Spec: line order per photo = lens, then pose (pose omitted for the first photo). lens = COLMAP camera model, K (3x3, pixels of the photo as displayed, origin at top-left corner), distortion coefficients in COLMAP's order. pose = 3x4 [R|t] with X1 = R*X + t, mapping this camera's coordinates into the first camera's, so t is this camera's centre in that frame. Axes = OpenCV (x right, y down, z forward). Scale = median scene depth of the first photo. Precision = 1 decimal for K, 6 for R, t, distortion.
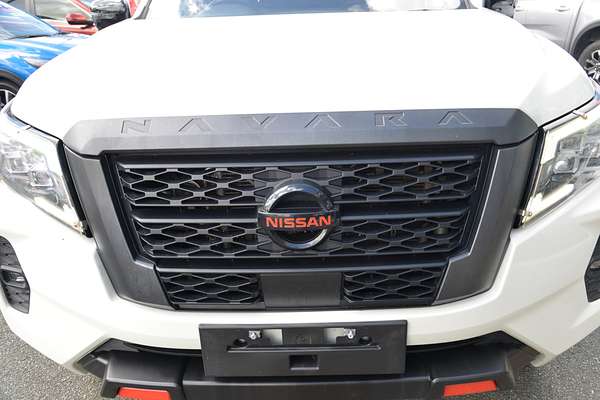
lens RADIAL K [[527.6, 0, 327.4], [0, 527.6, 199.8], [0, 0, 1]] dist [-0.008751, -0.003646]
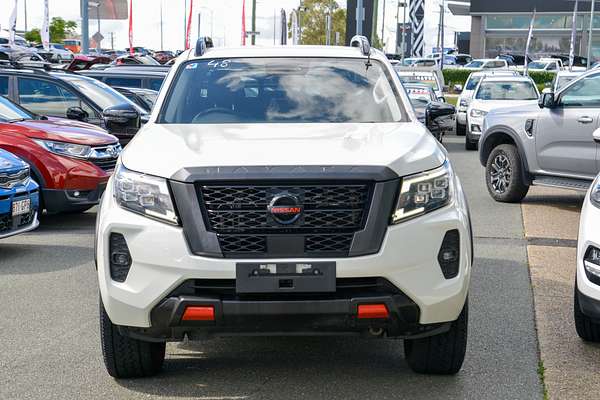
lens RADIAL K [[1001.7, 0, 300.0], [0, 1001.7, 200.0], [0, 0, 1]] dist [0.007434, 0.015426]
pose [[0.998890, 0.015892, 0.044349, -0.172573], [-0.003969, 0.966429, -0.256903, 1.021613], [-0.046943, 0.256442, 0.965419, -2.923394]]
